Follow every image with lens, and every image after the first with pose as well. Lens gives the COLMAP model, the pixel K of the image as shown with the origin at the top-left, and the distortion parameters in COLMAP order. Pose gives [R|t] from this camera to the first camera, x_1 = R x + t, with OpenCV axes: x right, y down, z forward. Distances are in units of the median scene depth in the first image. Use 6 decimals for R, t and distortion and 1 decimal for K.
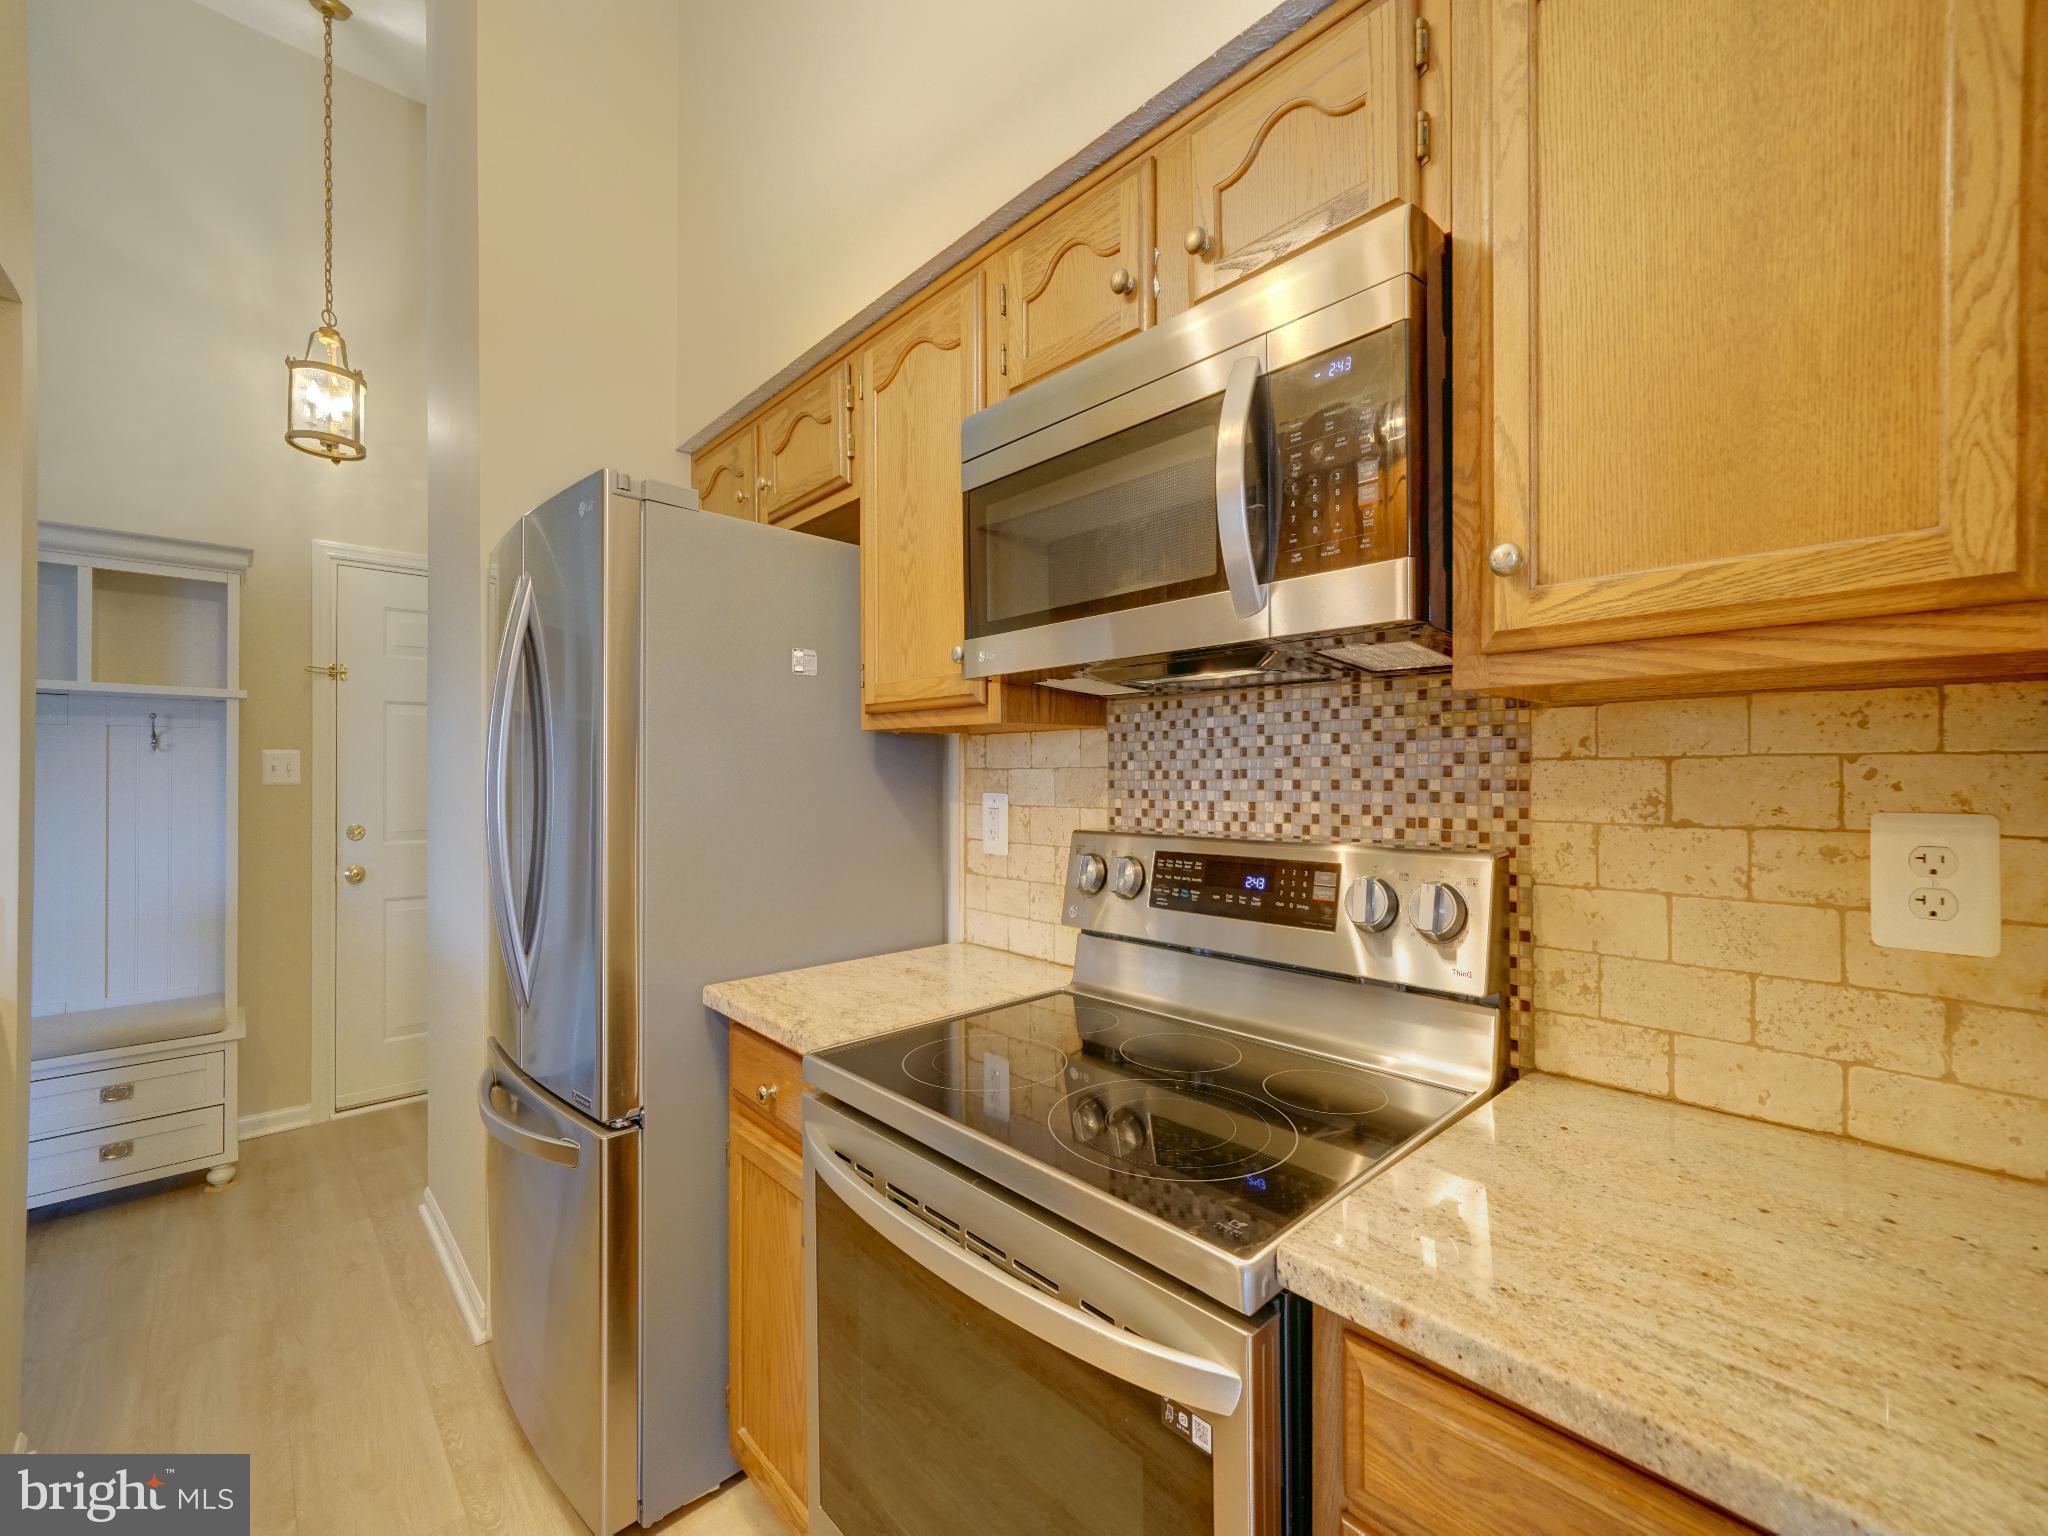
lens RADIAL K [[841.2, 0, 1010.7], [0, 841.2, 771.6], [0, 0, 1]] dist [-0.000467, 0.000384]
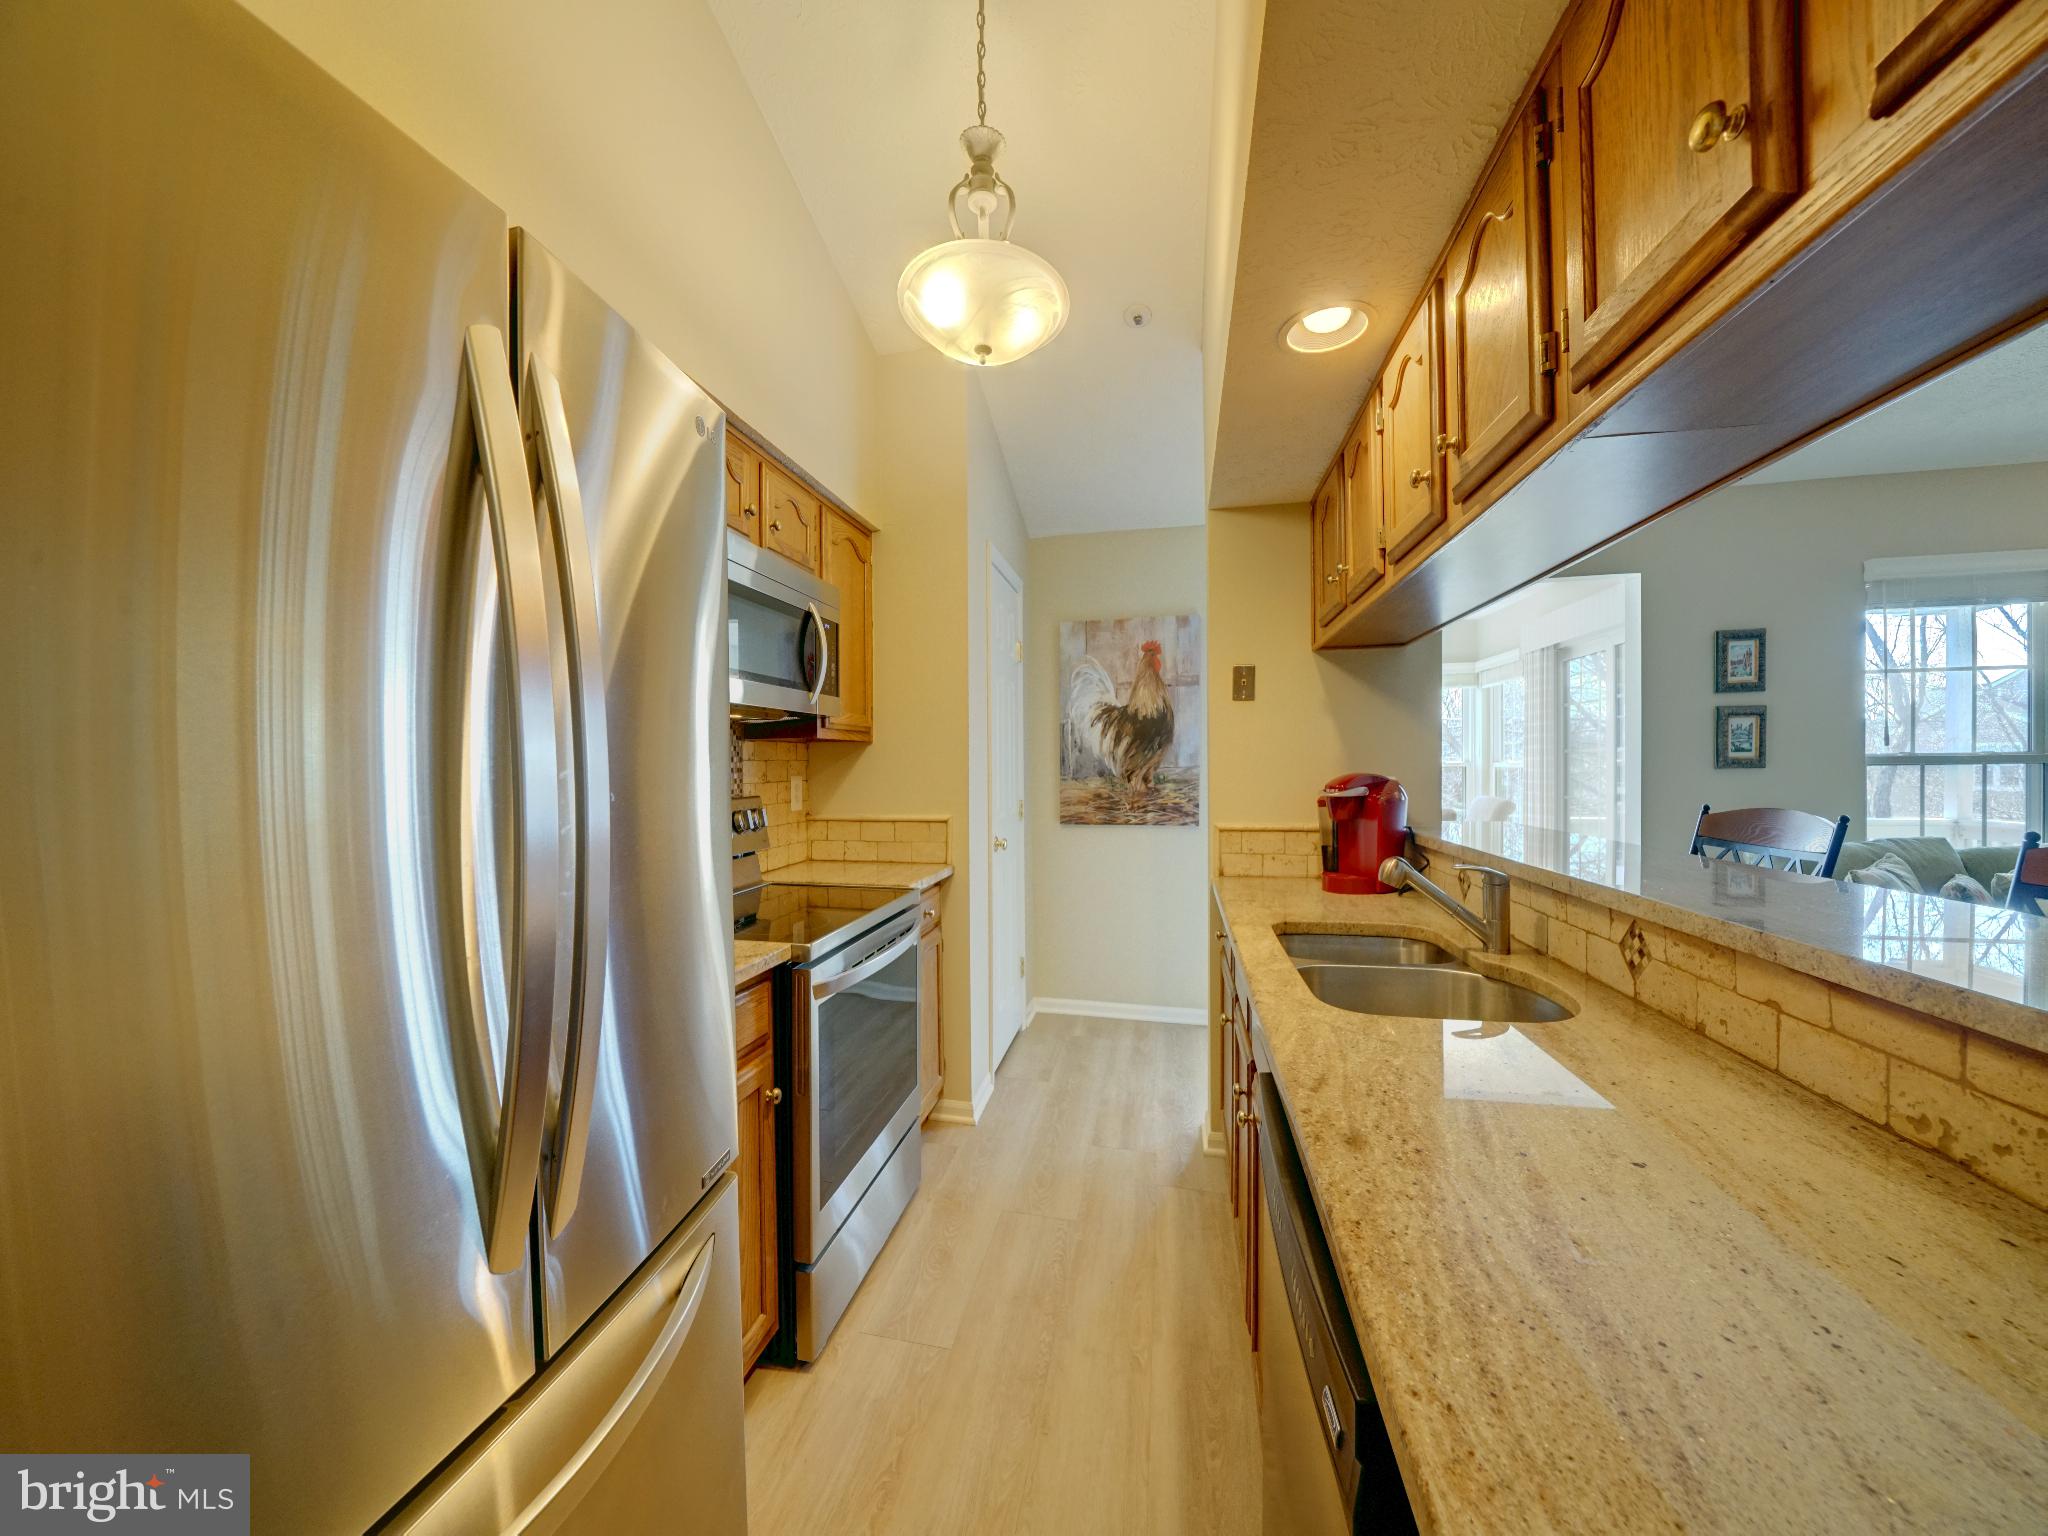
lens RADIAL K [[710.5, 0, 1008.8], [0, 710.5, 769.1], [0, 0, 1]] dist [-0.024269, 0.002999]
pose [[-0.565180, 0.001183, 0.824967, -1.254045], [0.009522, 0.999942, 0.005089, 0.007139], [-0.824913, 0.010731, -0.565158, 1.170913]]
